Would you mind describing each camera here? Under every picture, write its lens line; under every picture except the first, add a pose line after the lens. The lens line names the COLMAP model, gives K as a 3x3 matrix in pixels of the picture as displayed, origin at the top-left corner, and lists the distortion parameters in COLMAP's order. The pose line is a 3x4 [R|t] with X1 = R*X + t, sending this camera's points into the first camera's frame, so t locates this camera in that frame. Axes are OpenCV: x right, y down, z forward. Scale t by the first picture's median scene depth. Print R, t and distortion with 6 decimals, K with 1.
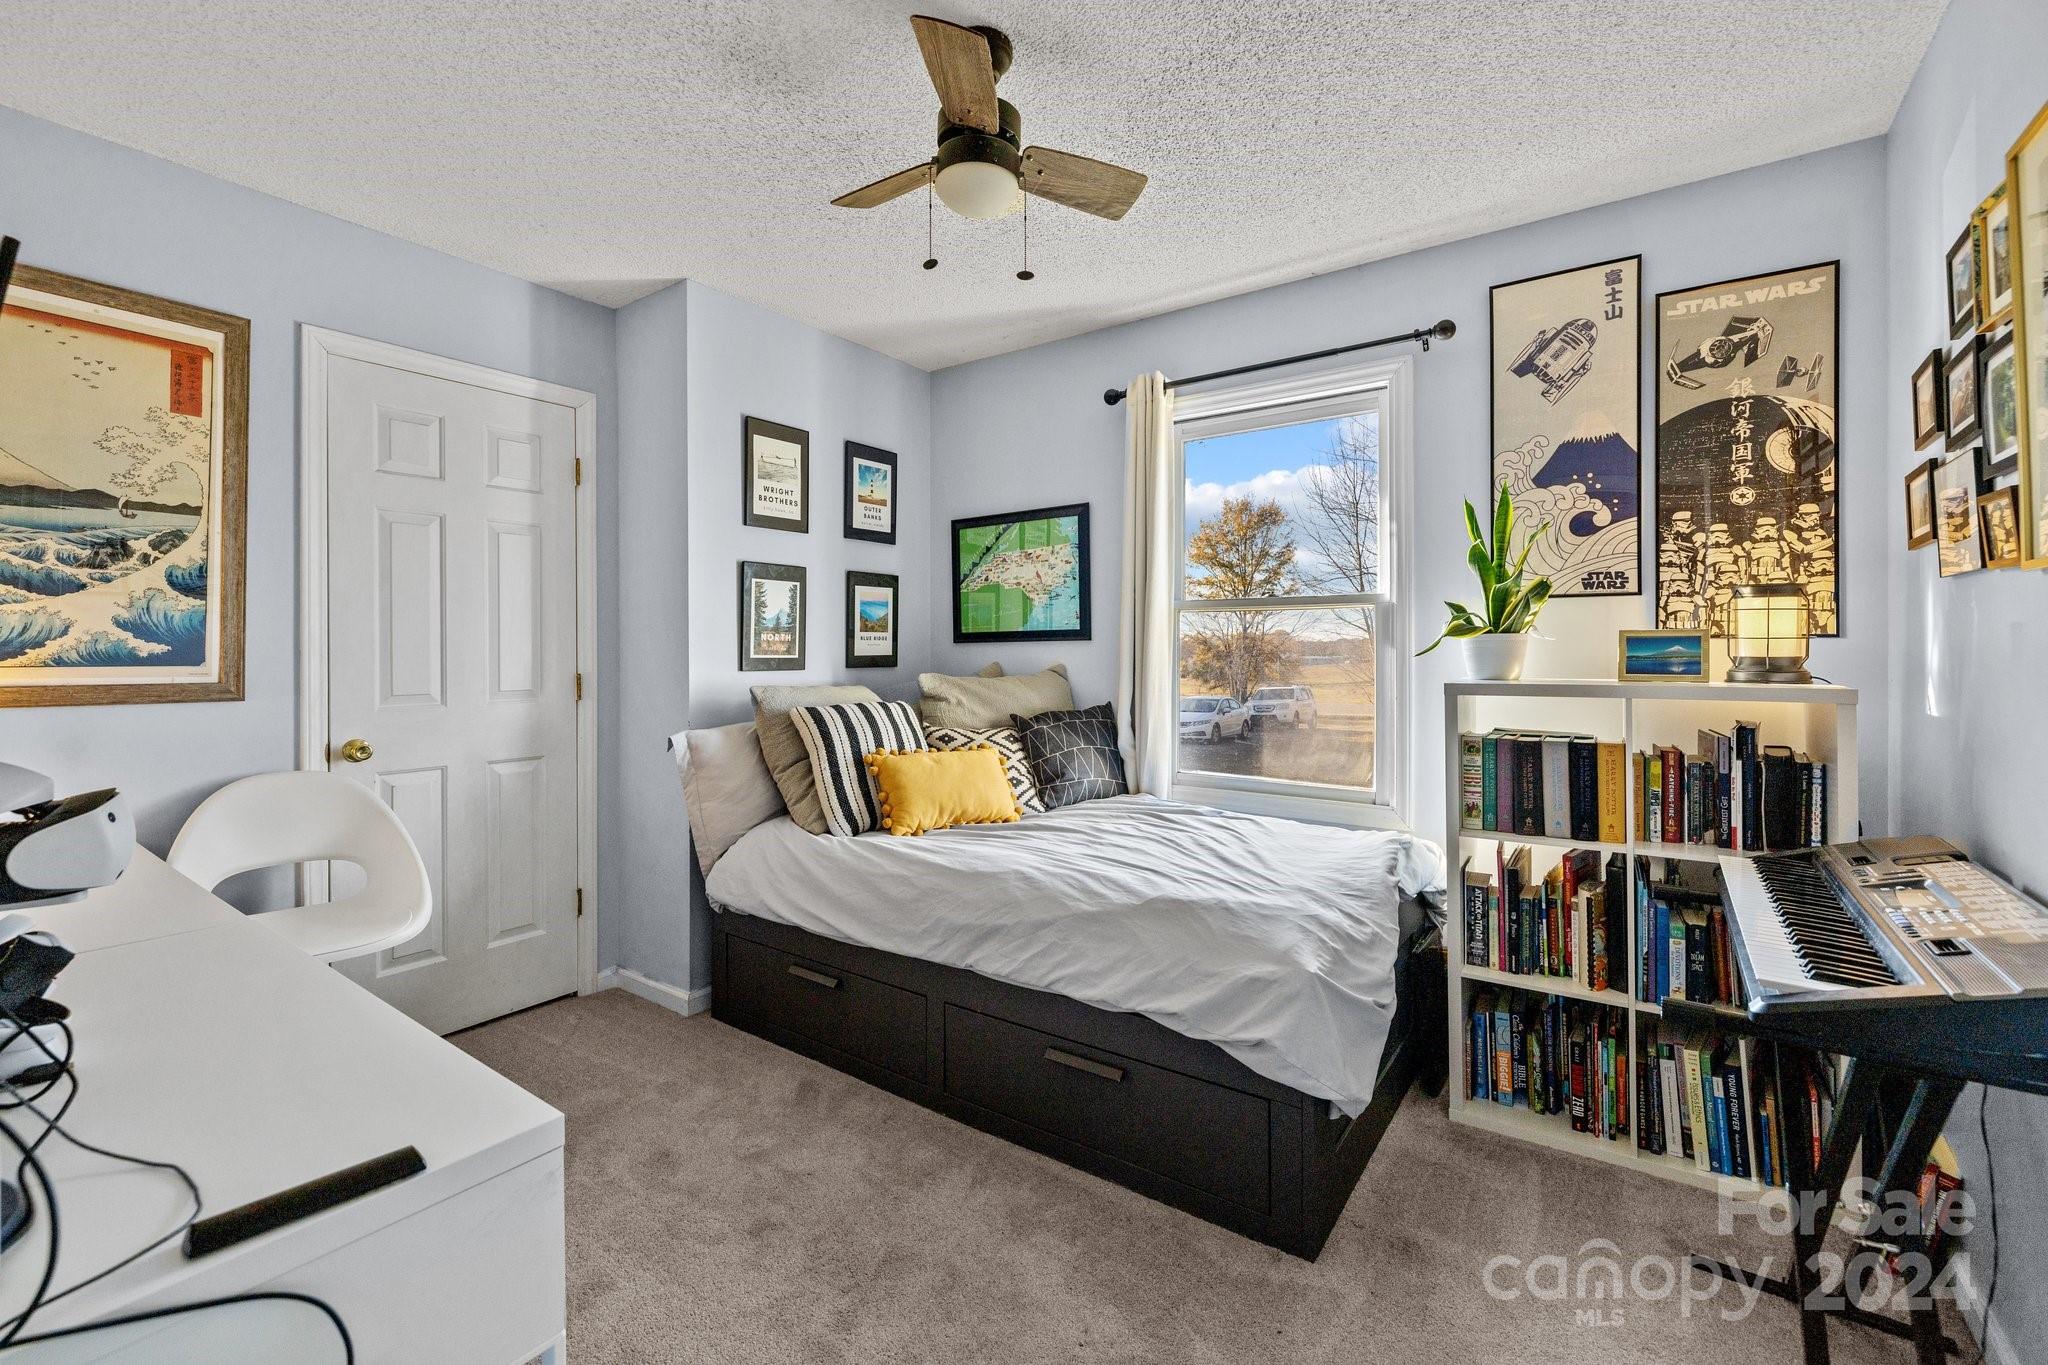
lens RADIAL K [[880.0, 0, 996.1], [0, 880.0, 641.9], [0, 0, 1]] dist [-0.001394, -0.000288]
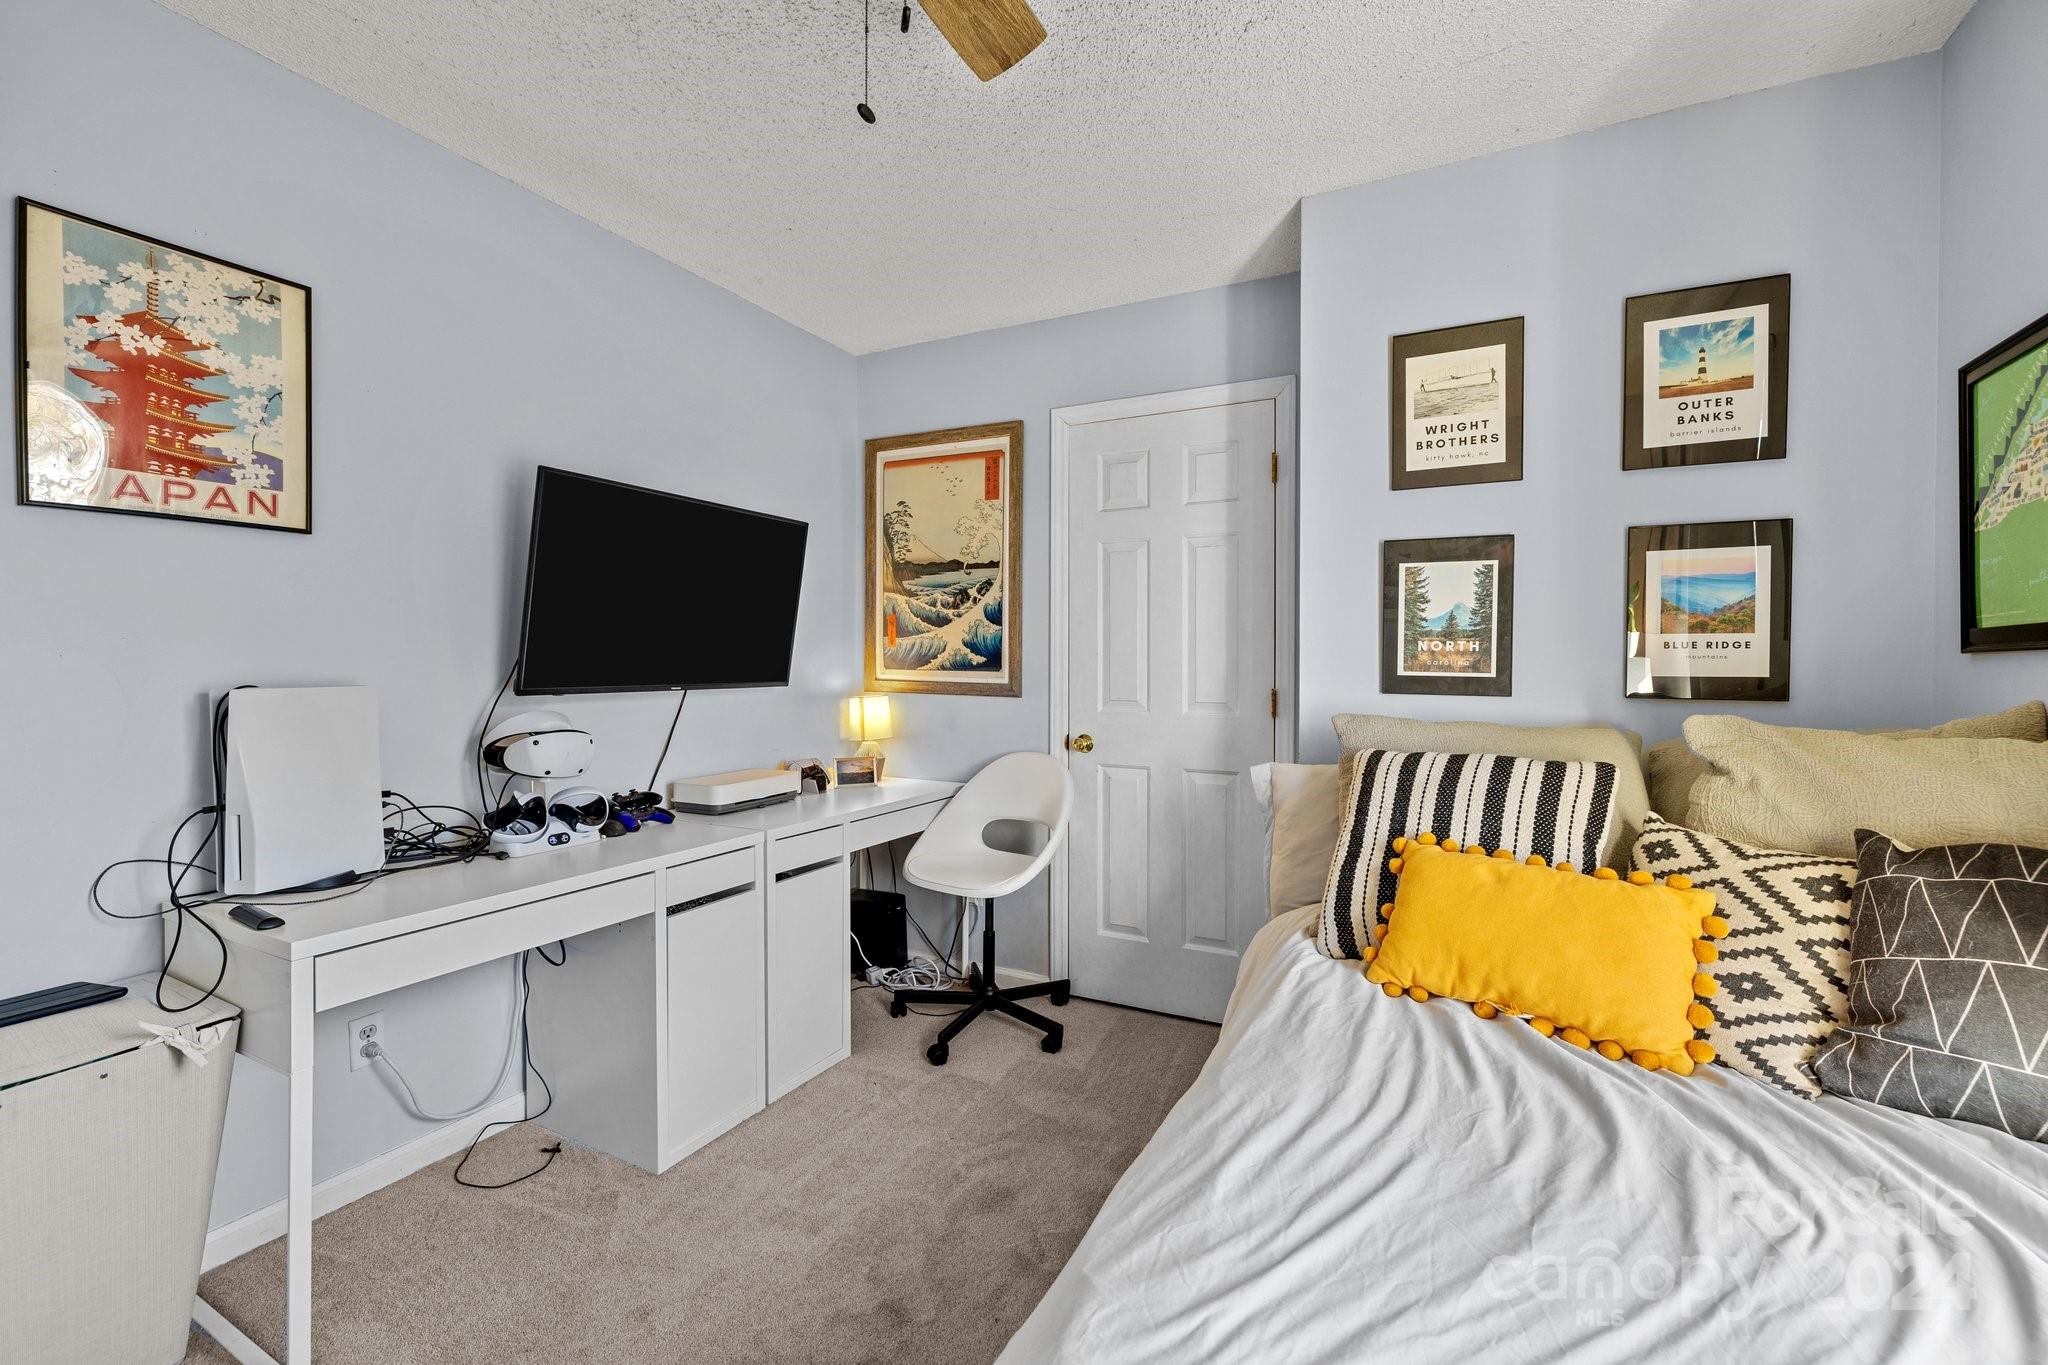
lens RADIAL K [[855.0, 0, 1027.9], [0, 855.0, 669.0], [0, 0, 1]] dist [0.000028, -0.000064]
pose [[0.165733, 0.013018, -0.986085, 0.463391], [0.002529, 0.999904, 0.013626, 0.003681], [0.986167, -0.004752, 0.165684, 0.770054]]
